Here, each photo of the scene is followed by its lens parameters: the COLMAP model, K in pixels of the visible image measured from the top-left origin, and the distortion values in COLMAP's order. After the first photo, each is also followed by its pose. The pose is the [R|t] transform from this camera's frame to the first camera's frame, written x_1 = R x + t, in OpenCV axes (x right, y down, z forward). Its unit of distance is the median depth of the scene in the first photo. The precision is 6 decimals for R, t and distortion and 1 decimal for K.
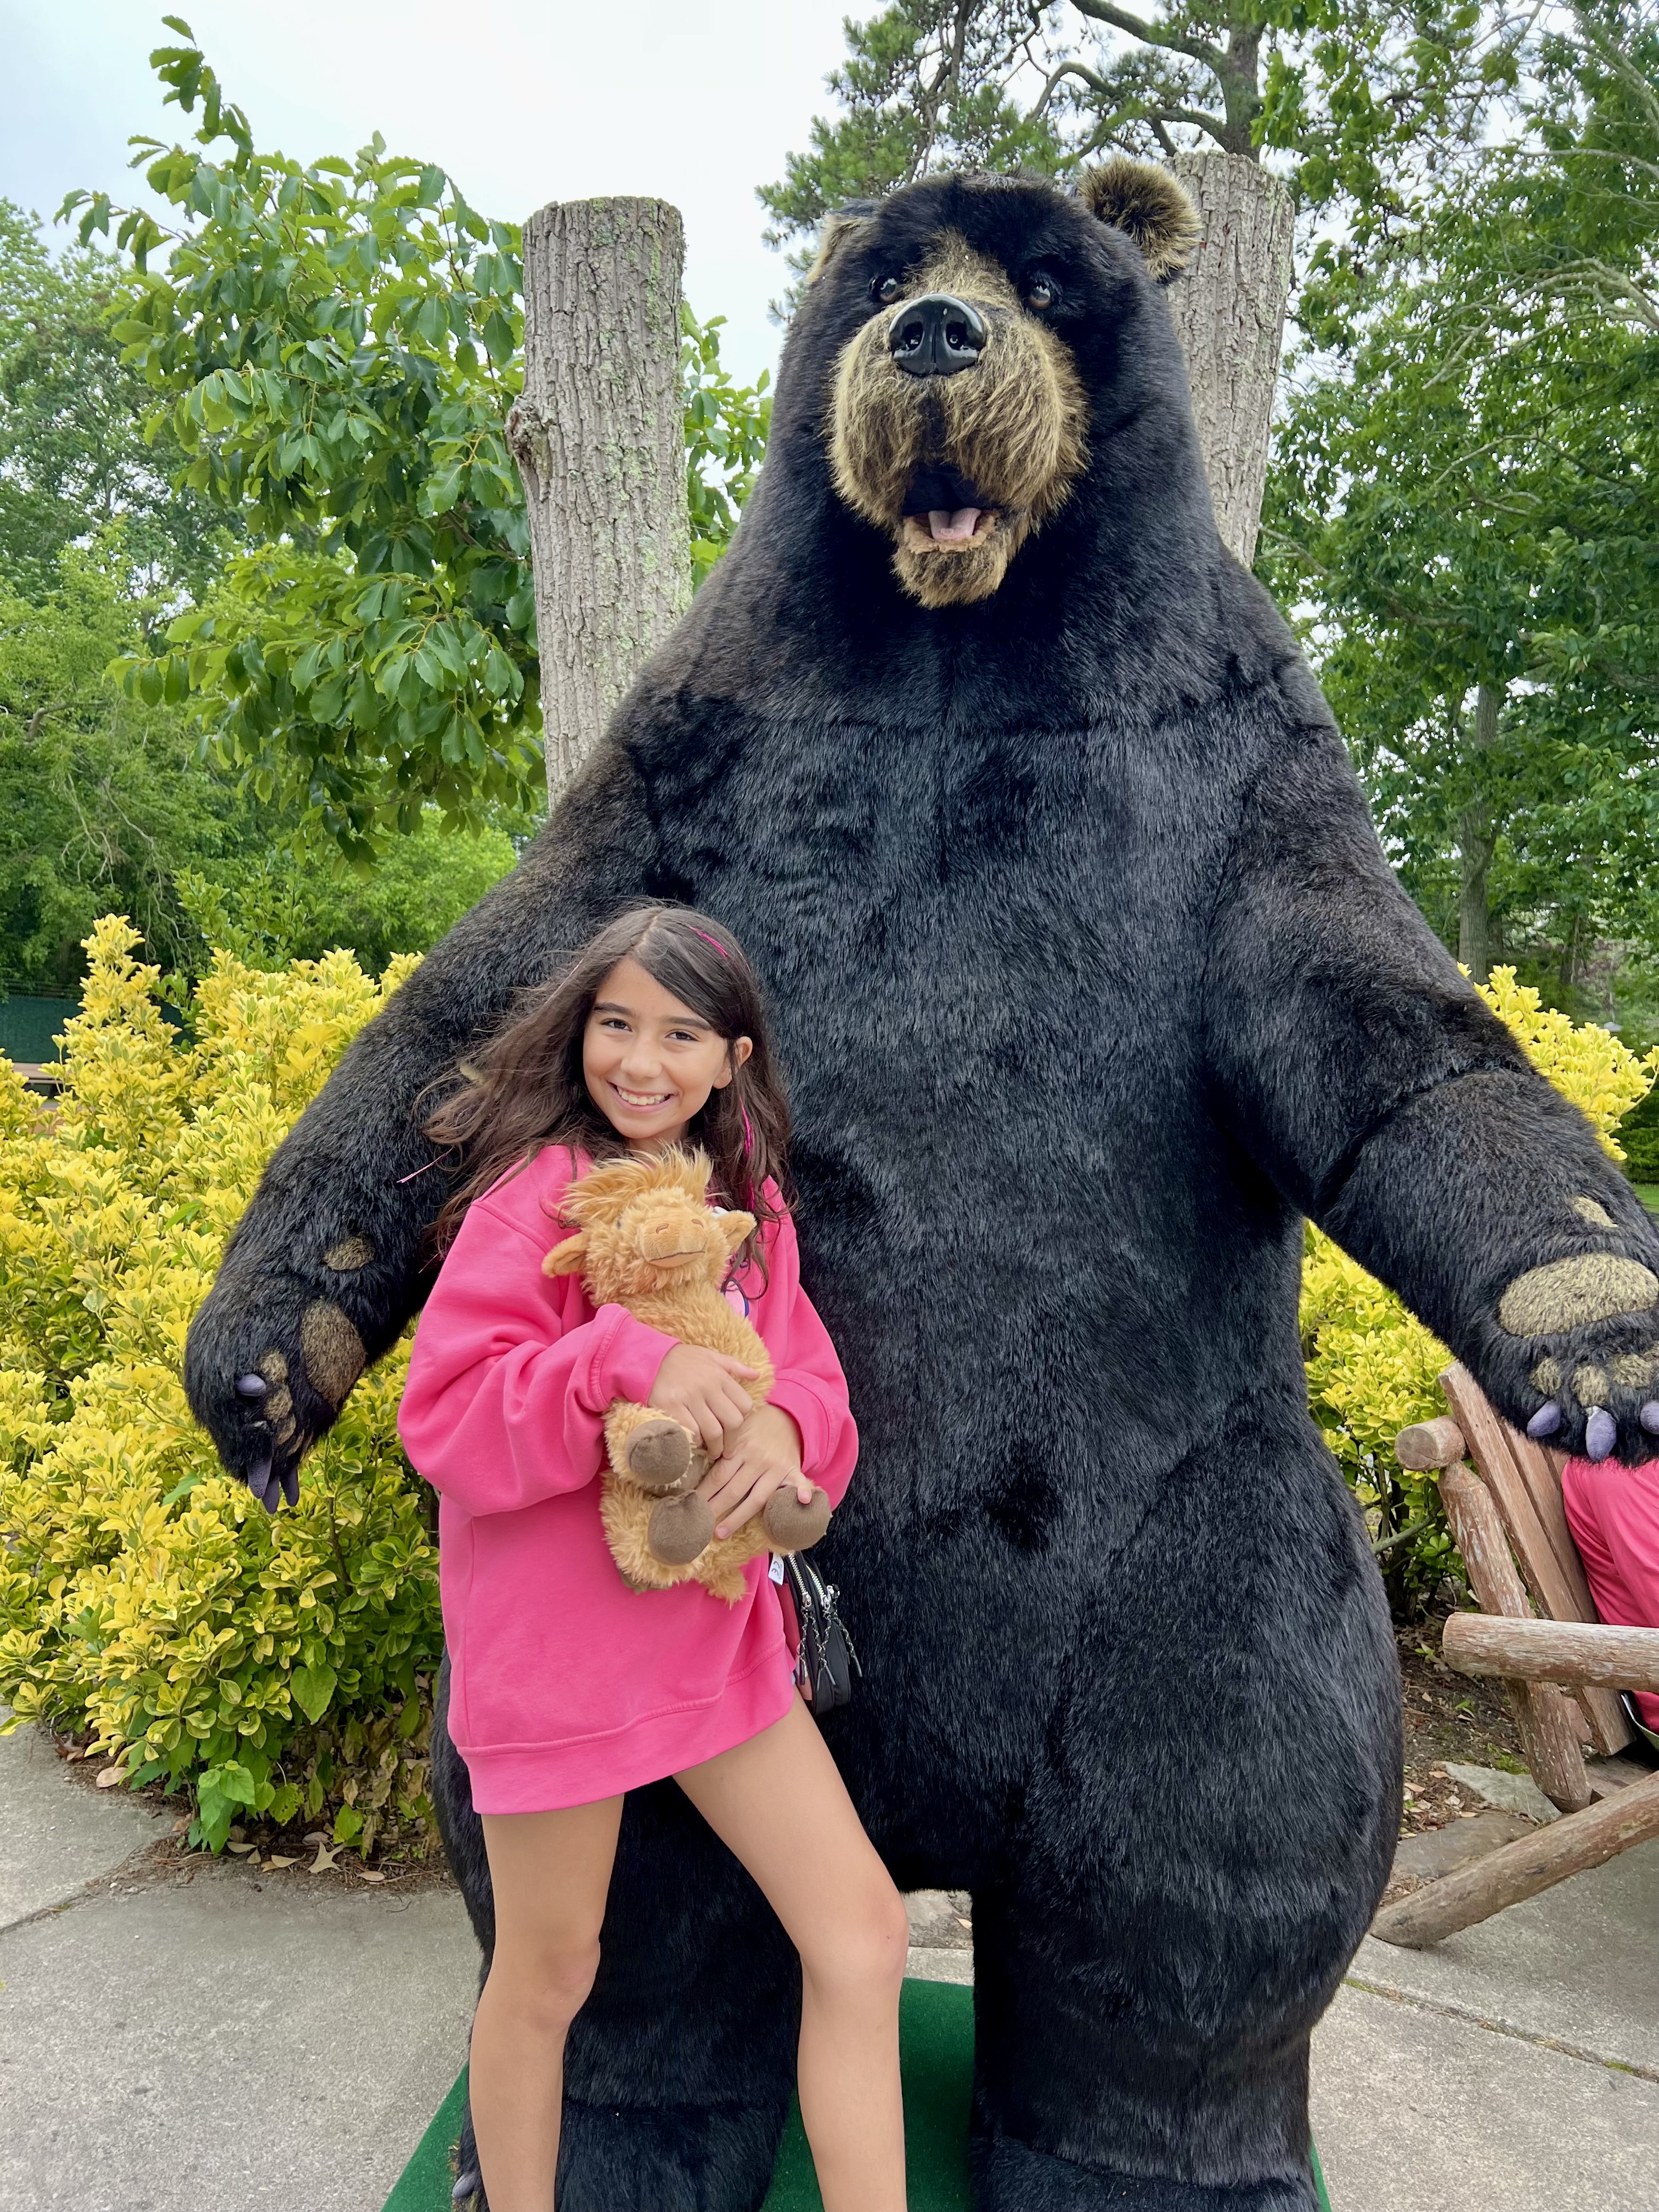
lens RADIAL K [[1701.5, 0, 829.2], [0, 1701.5, 1087.7], [0, 0, 1]] dist [0.034125, -0.055860]
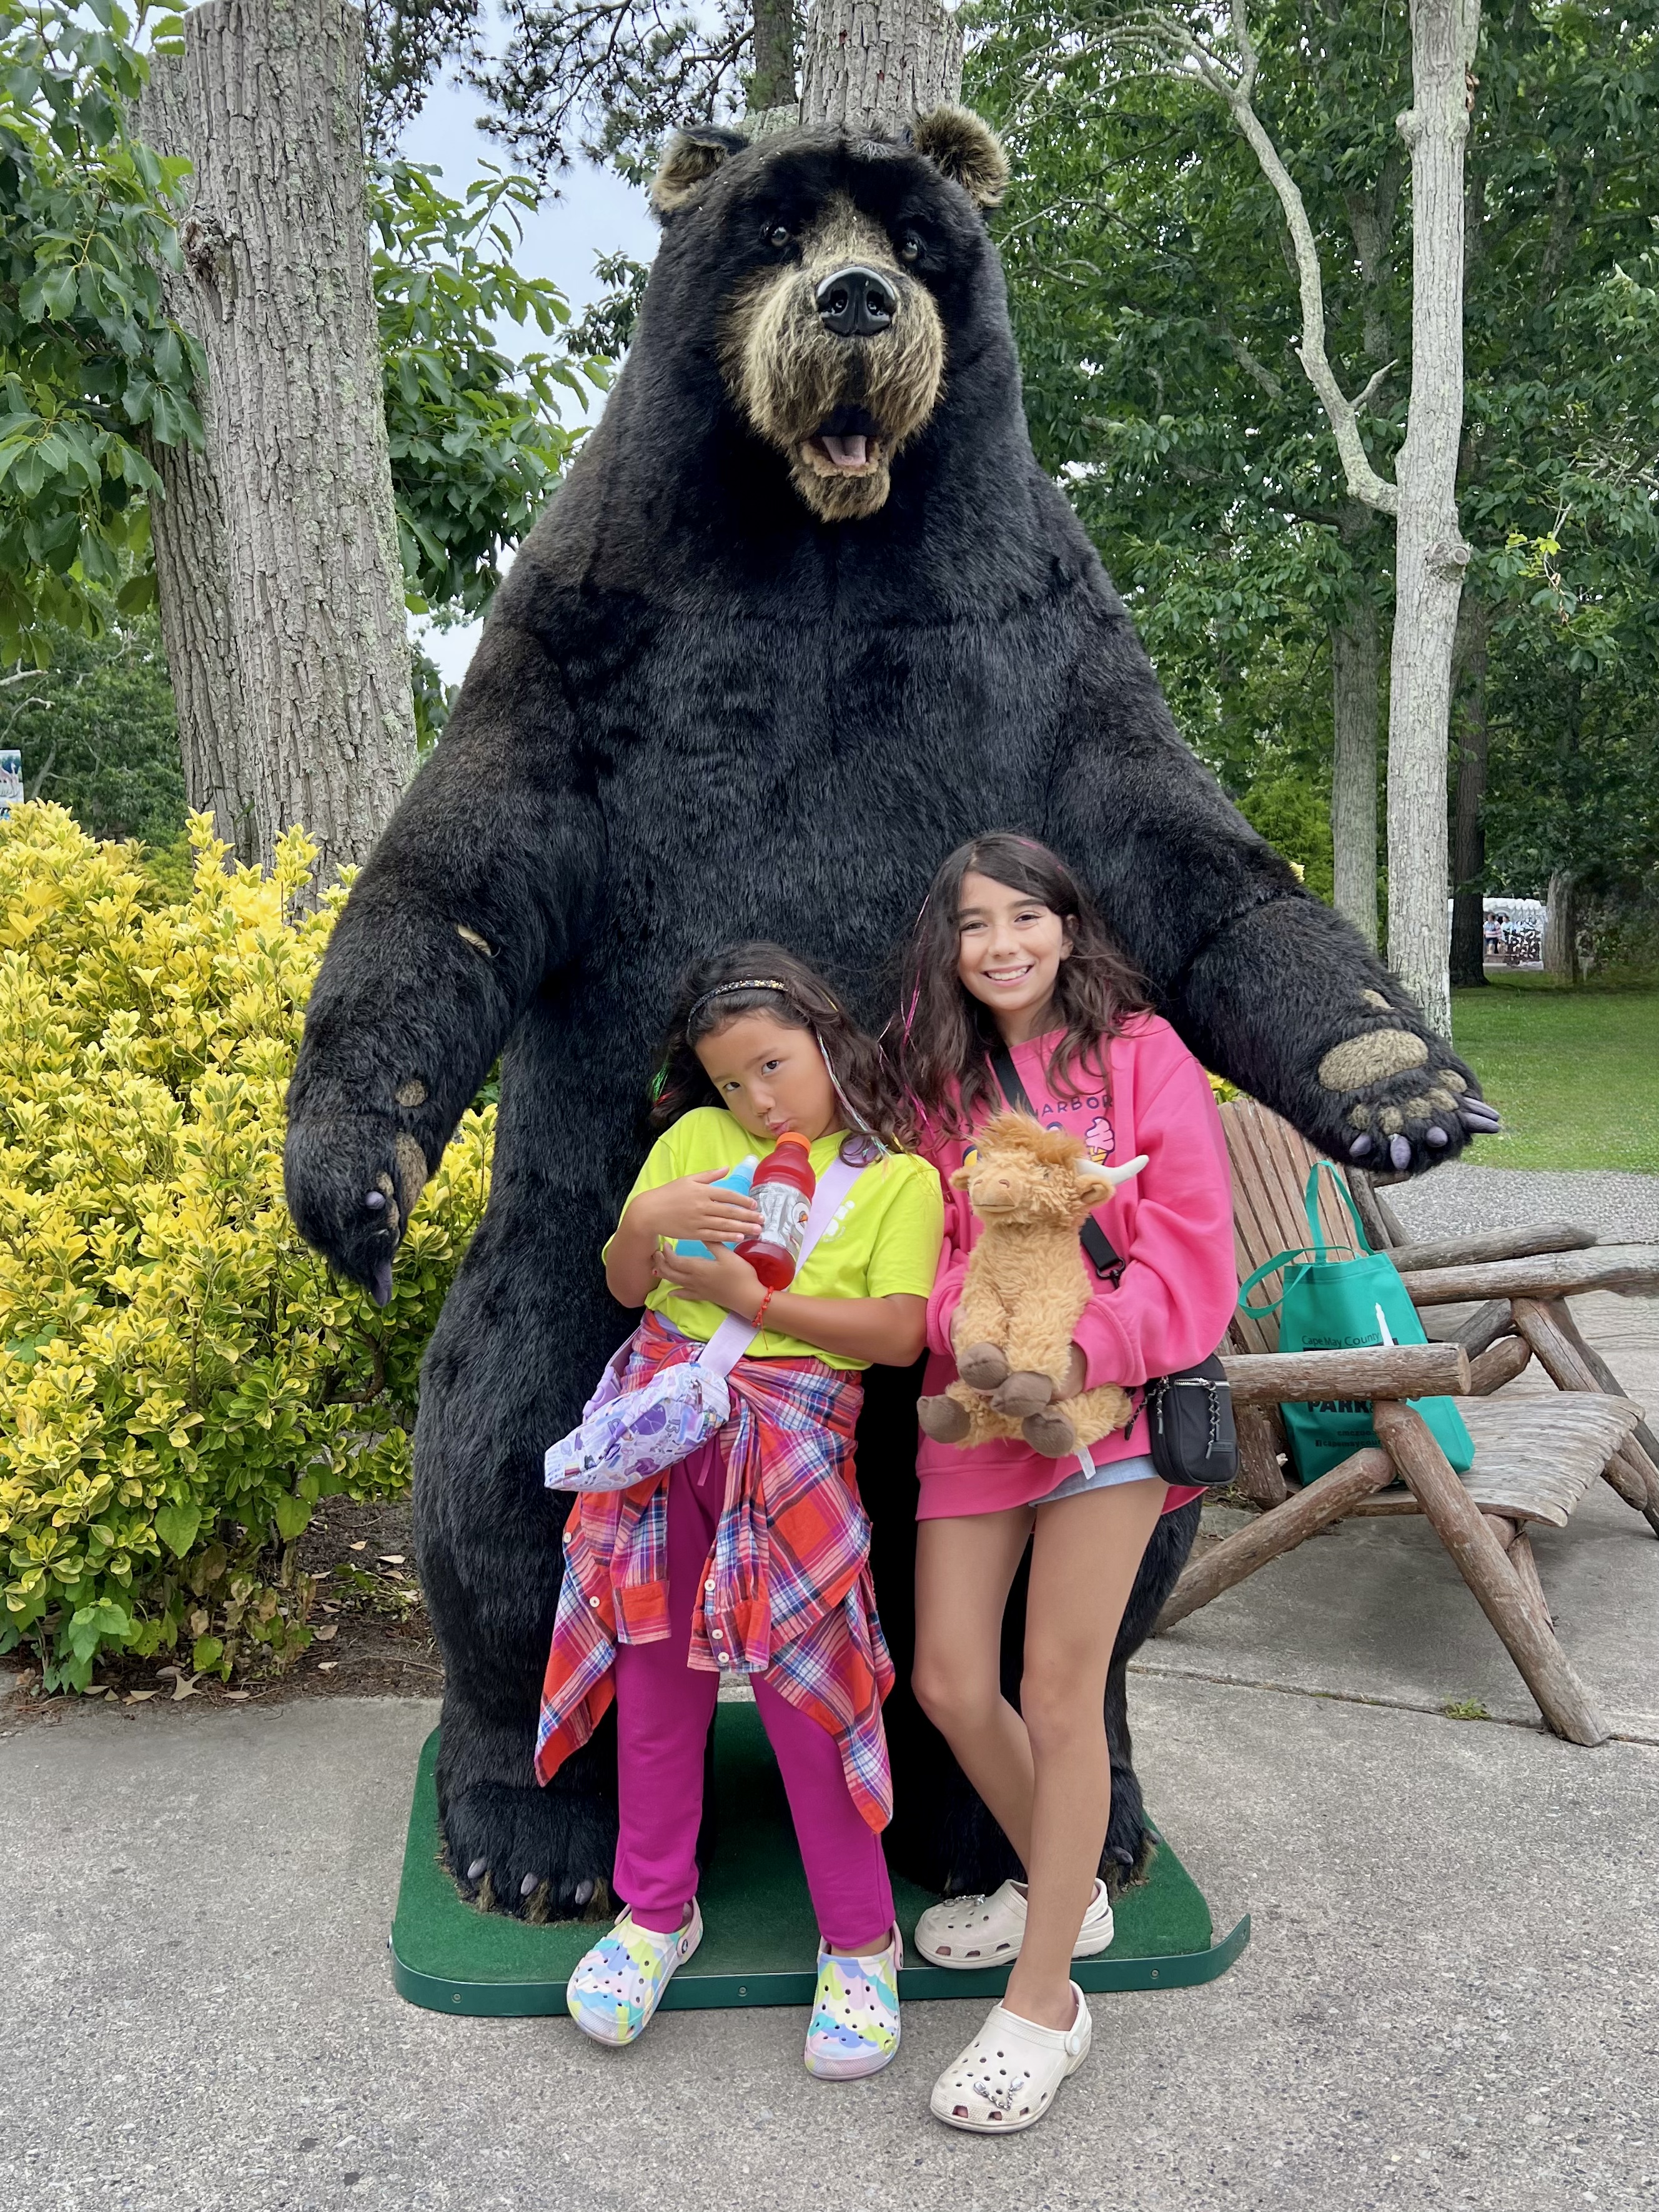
lens RADIAL K [[1937.8, 0, 771.1], [0, 1937.8, 1128.5], [0, 0, 1]] dist [0.017451, -0.011870]
pose [[0.971520, -0.063382, 0.228325, -0.198316], [0.038739, 0.993083, 0.110842, -0.009270], [-0.233771, -0.098840, 0.967255, -0.210250]]
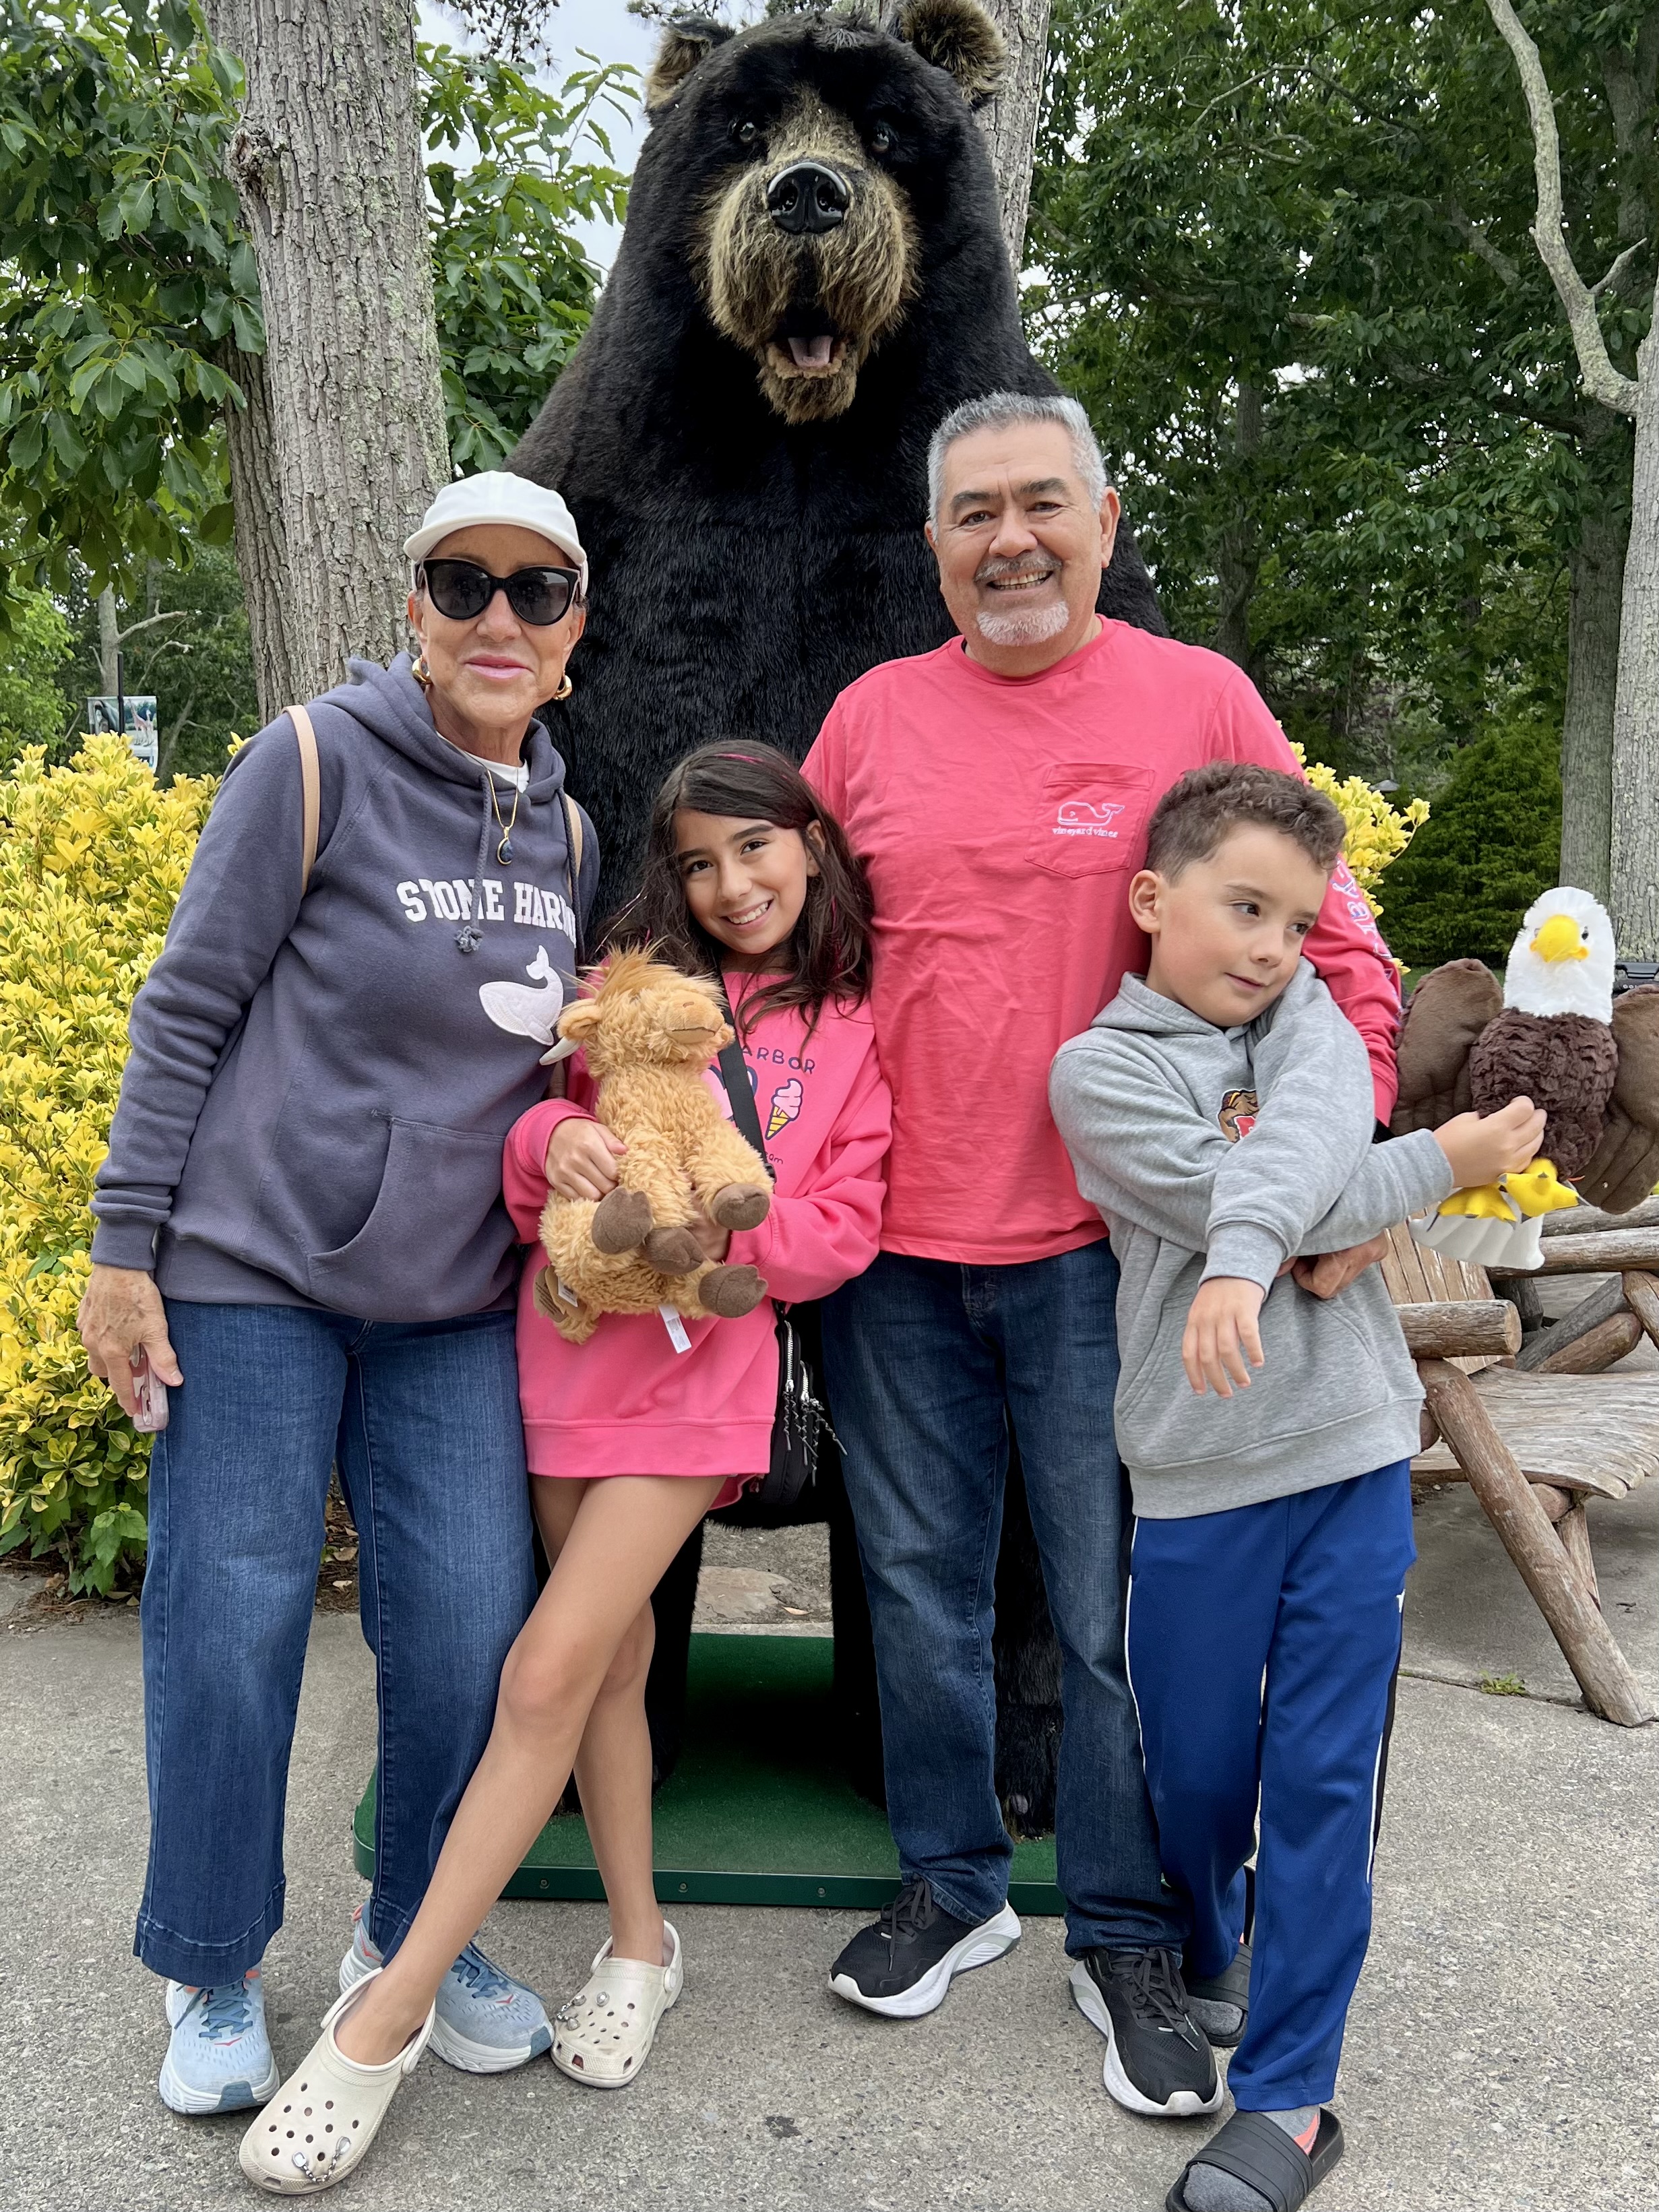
lens RADIAL K [[2096.5, 0, 697.6], [0, 2096.5, 1193.1], [0, 0, 1]] dist [0.008410, 0.007956]
pose [[0.992912, -0.047896, 0.108771, -0.118383], [0.031660, 0.988723, 0.146369, 0.016383], [-0.114555, -0.141888, 0.983232, -0.303232]]
